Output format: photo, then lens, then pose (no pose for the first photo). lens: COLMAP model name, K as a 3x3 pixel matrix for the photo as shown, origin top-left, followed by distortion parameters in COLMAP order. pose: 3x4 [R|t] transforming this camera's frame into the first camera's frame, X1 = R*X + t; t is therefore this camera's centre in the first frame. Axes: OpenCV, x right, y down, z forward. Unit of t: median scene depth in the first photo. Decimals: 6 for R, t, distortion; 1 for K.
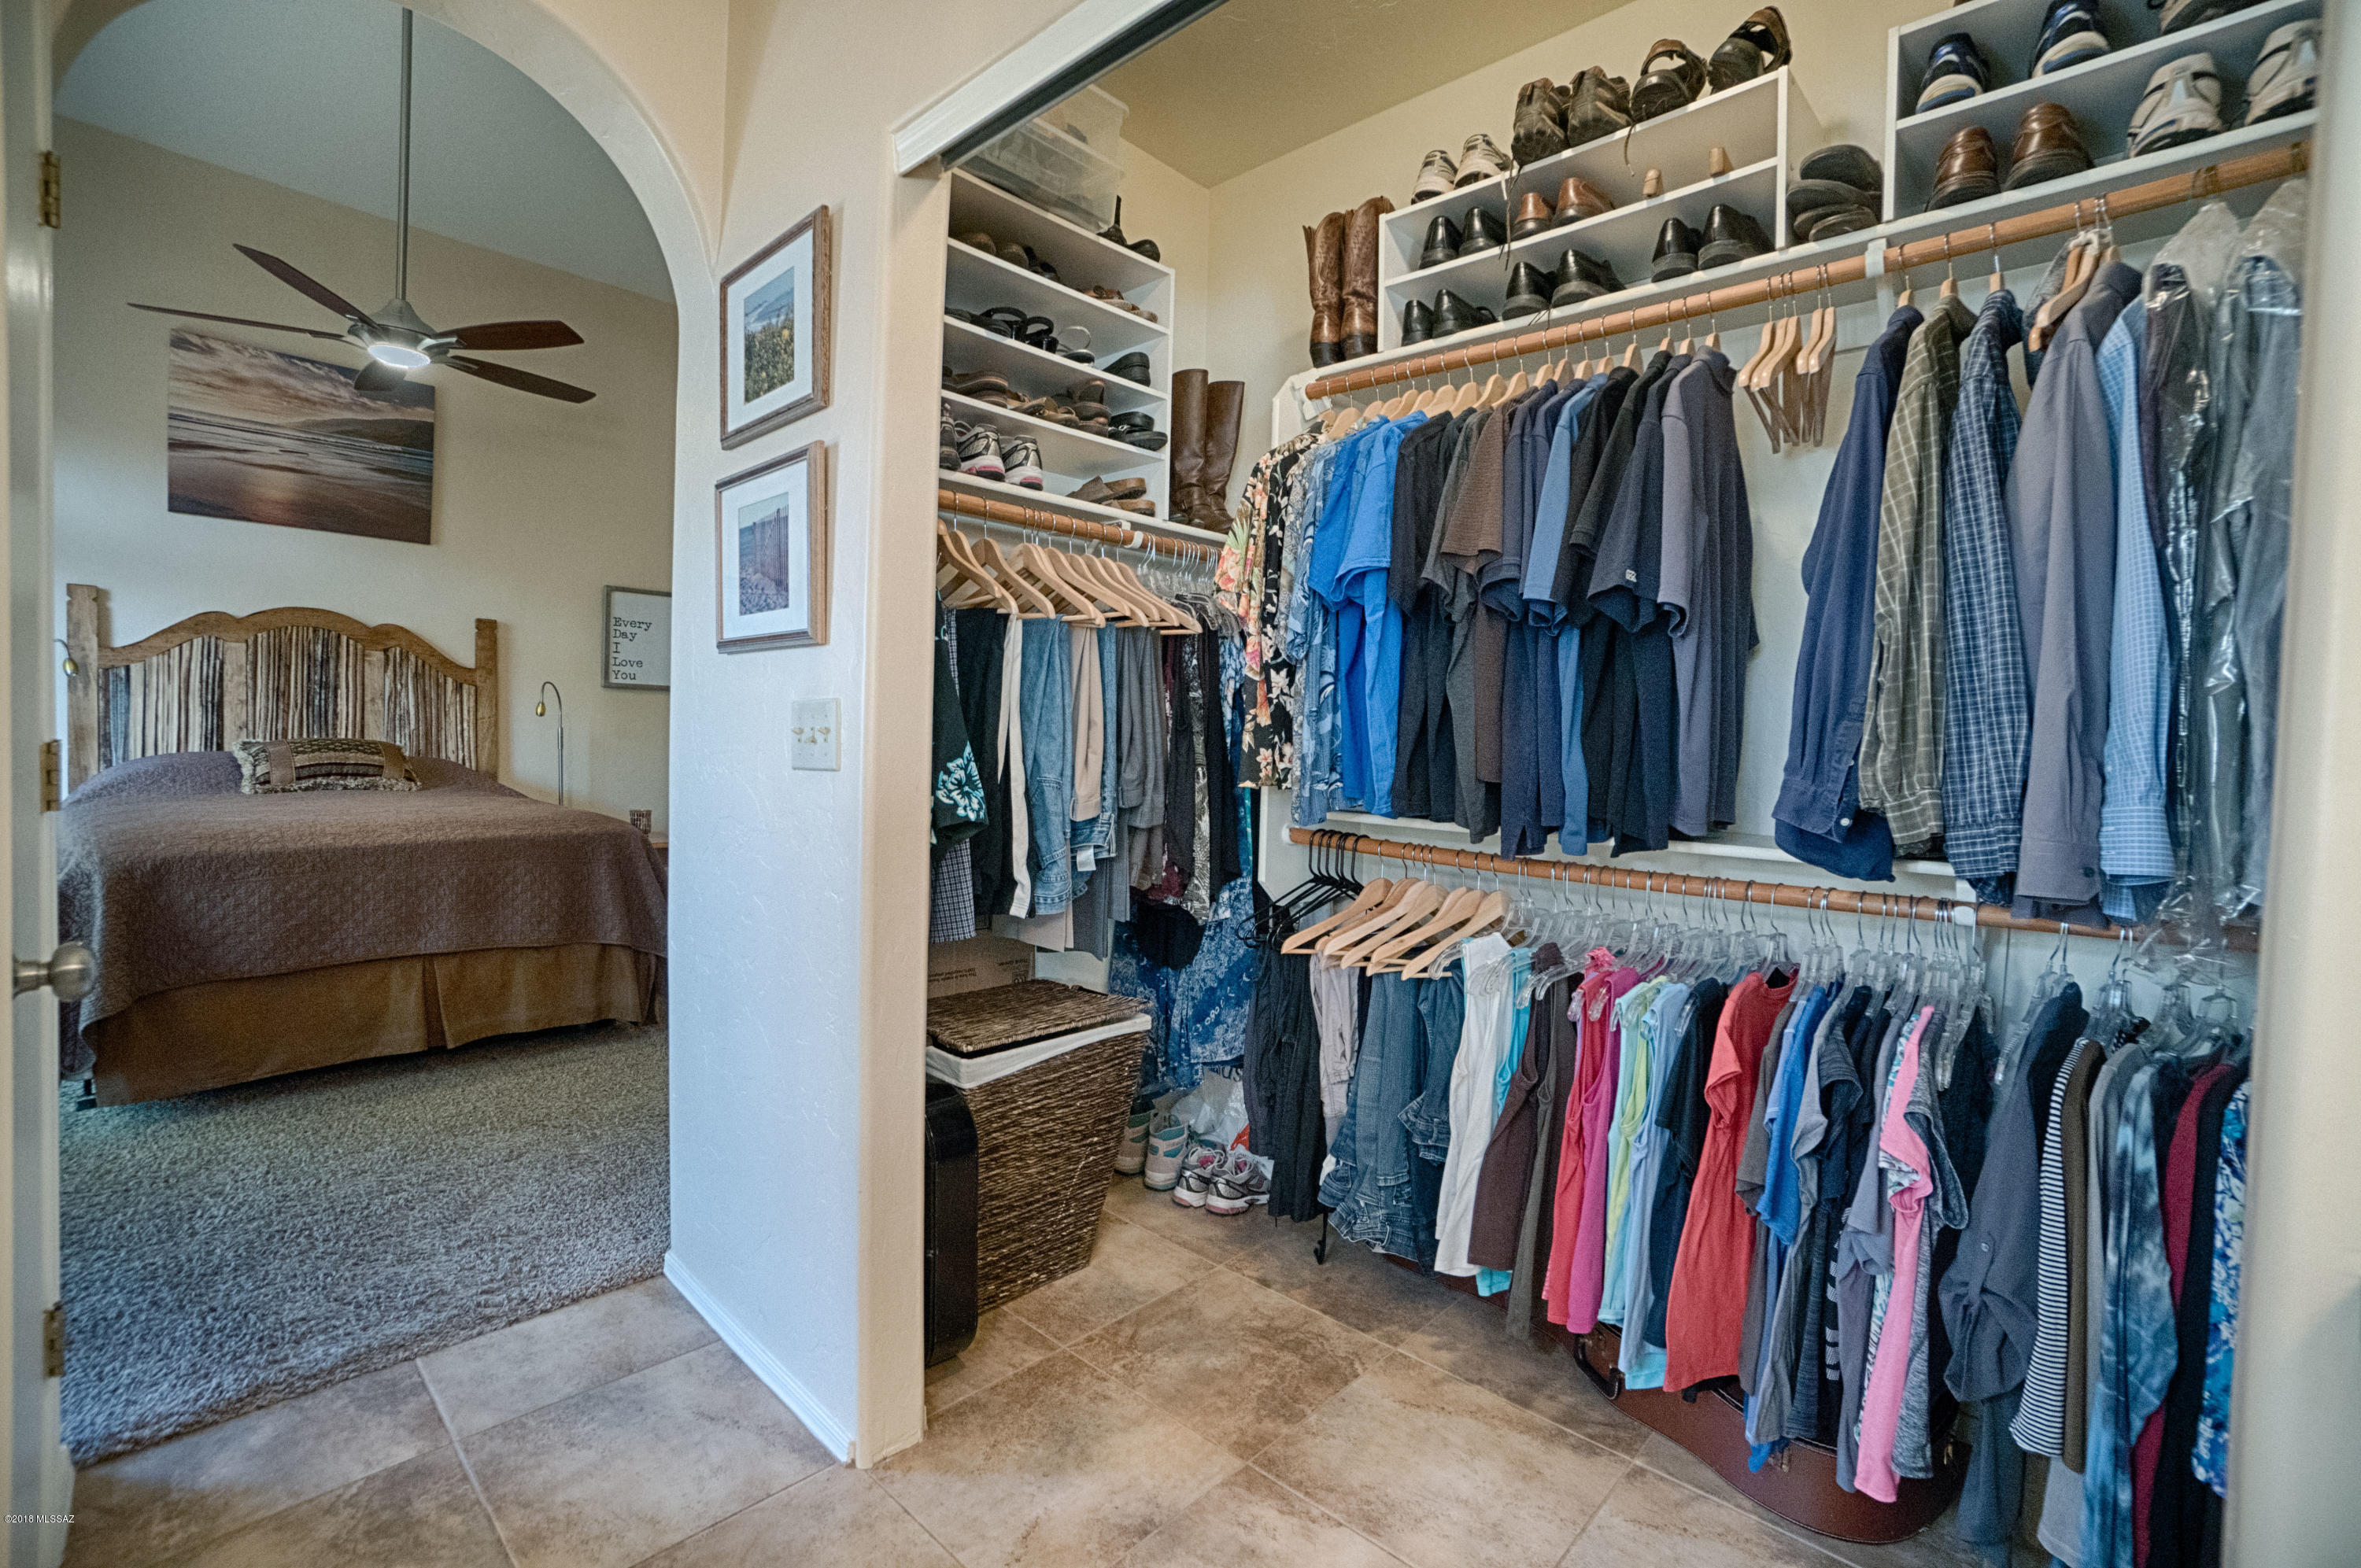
lens RADIAL K [[1035.1, 0, 1265.4], [0, 1035.1, 778.4], [0, 0, 1]] dist [-0.046726, 0.010147]
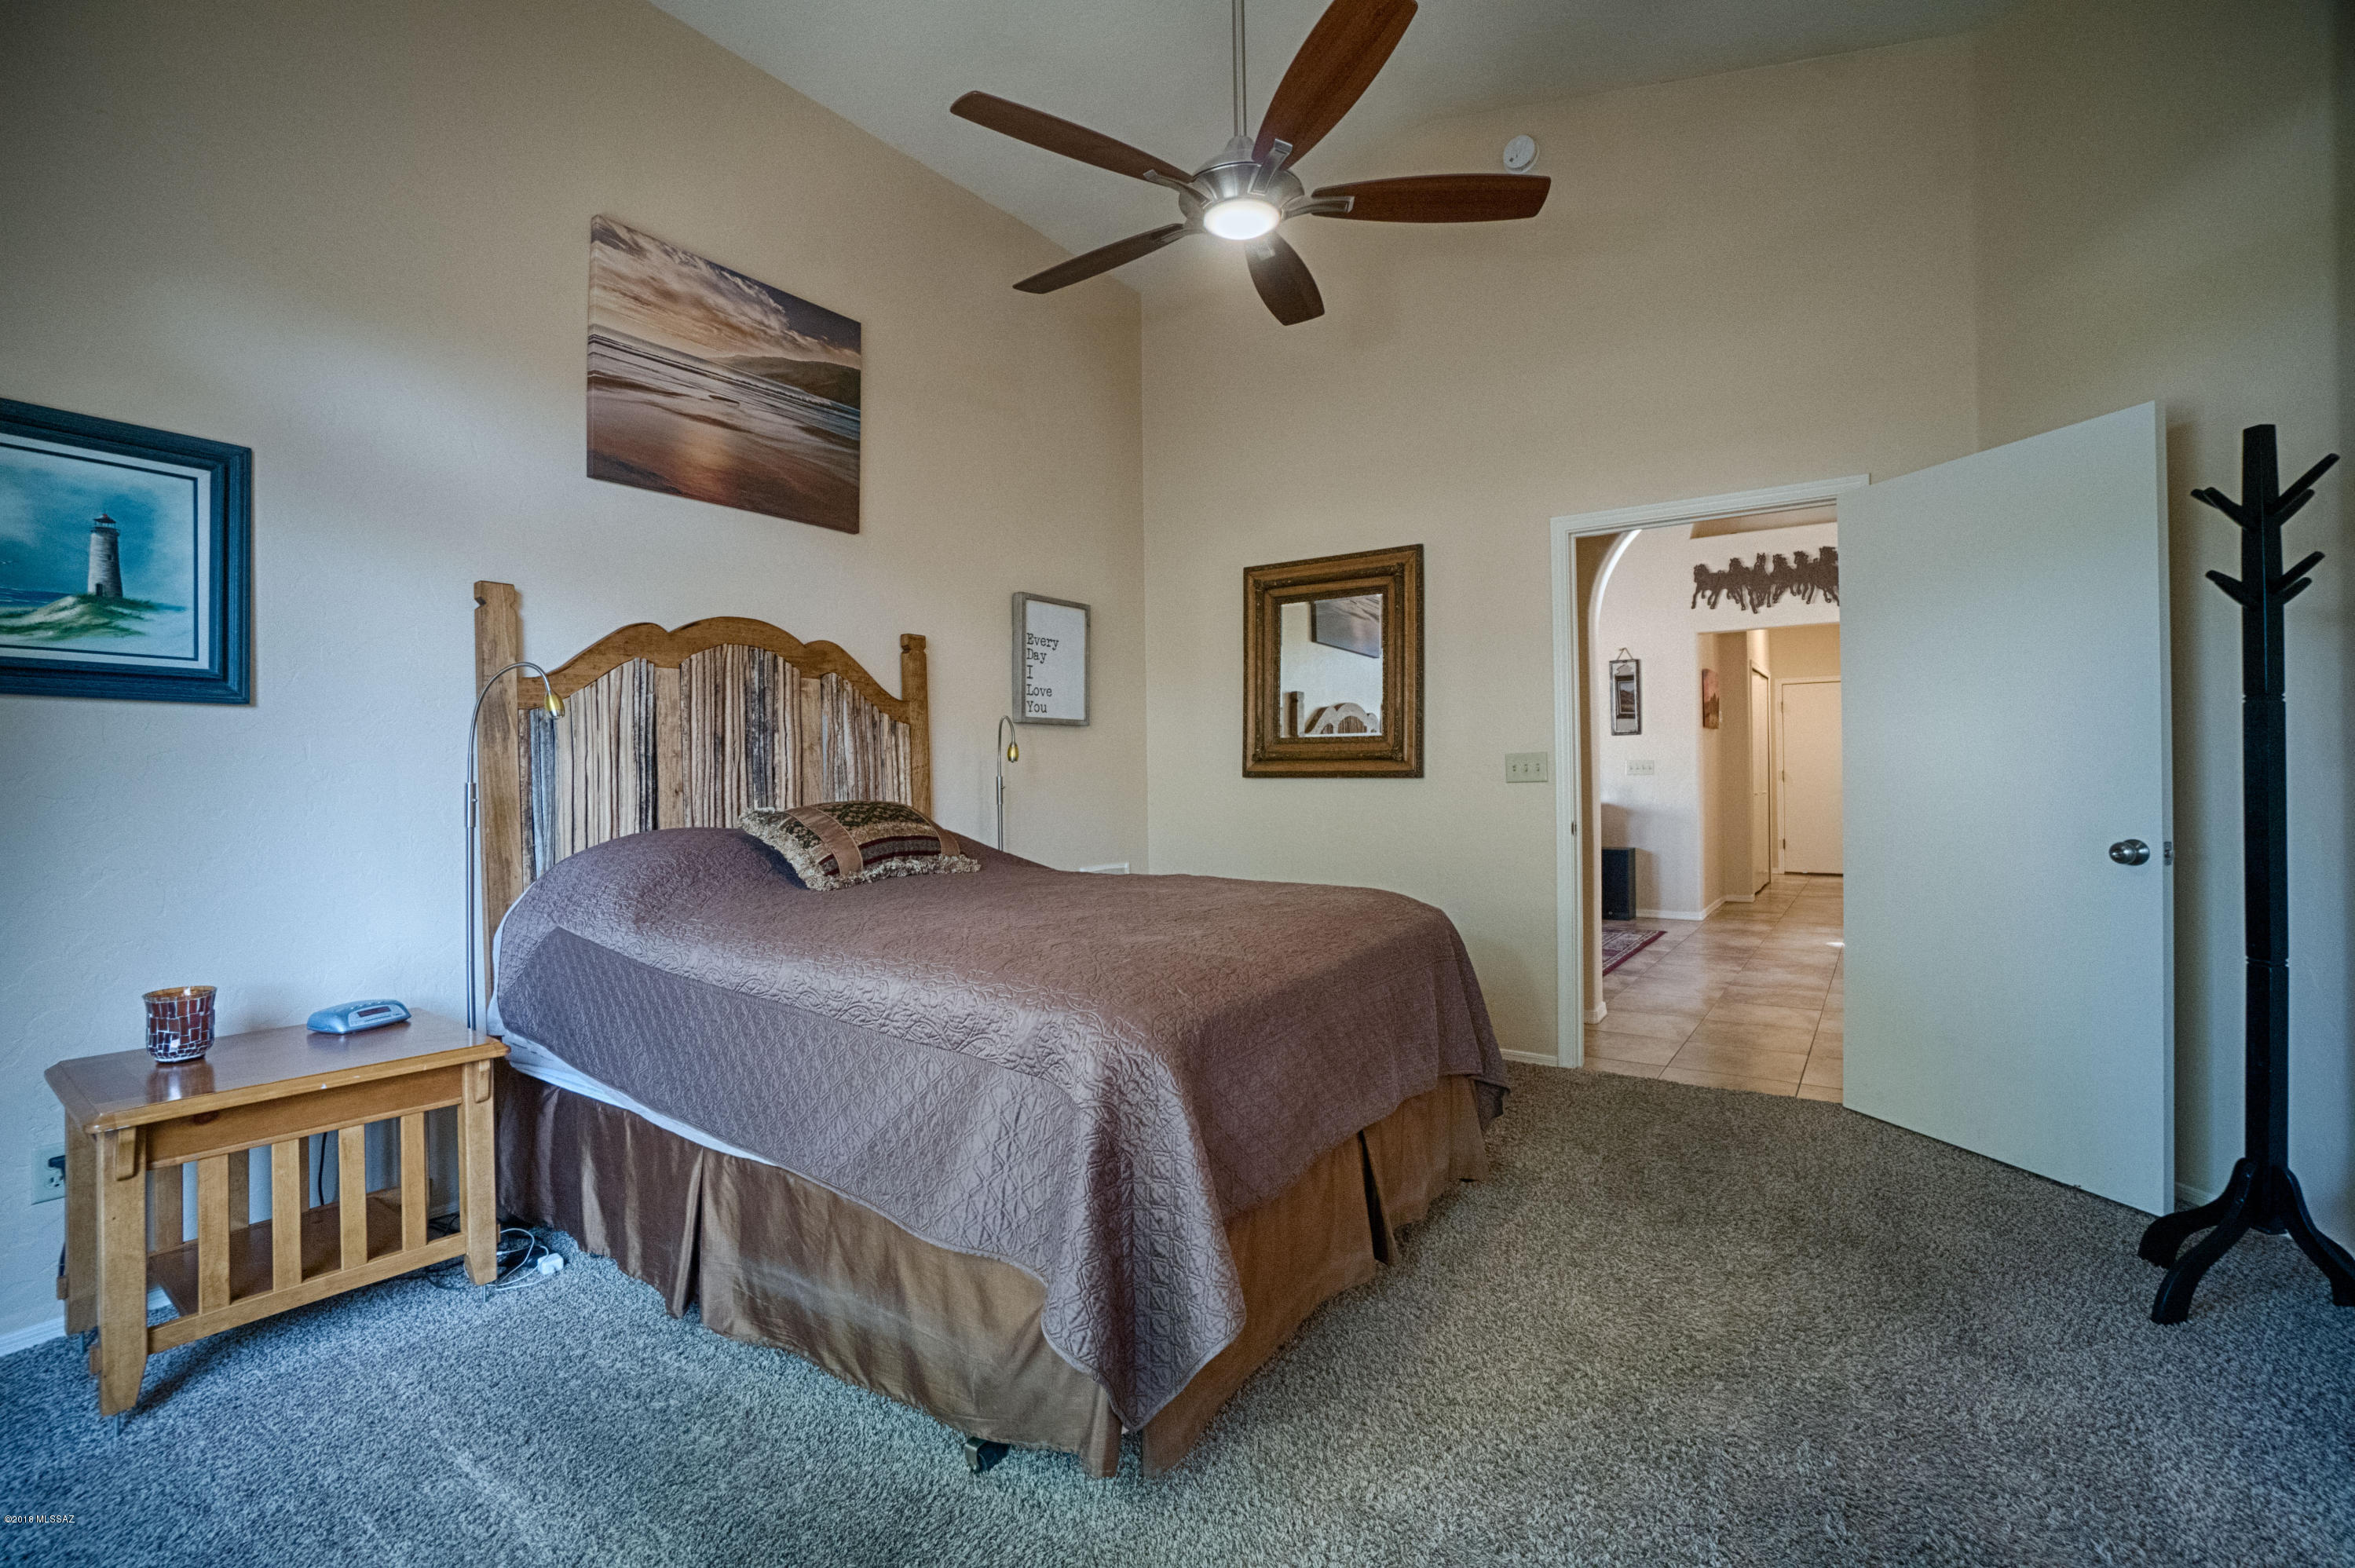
lens RADIAL K [[1032.5, 0, 1174.7], [0, 1032.5, 771.2], [0, 0, 1]] dist [-0.046726, 0.010147]
pose [[0.992297, -0.033525, 0.119263, -0.739508], [0.037658, 0.998760, -0.032577, -0.027489], [-0.118023, 0.036817, 0.992328, 0.248632]]
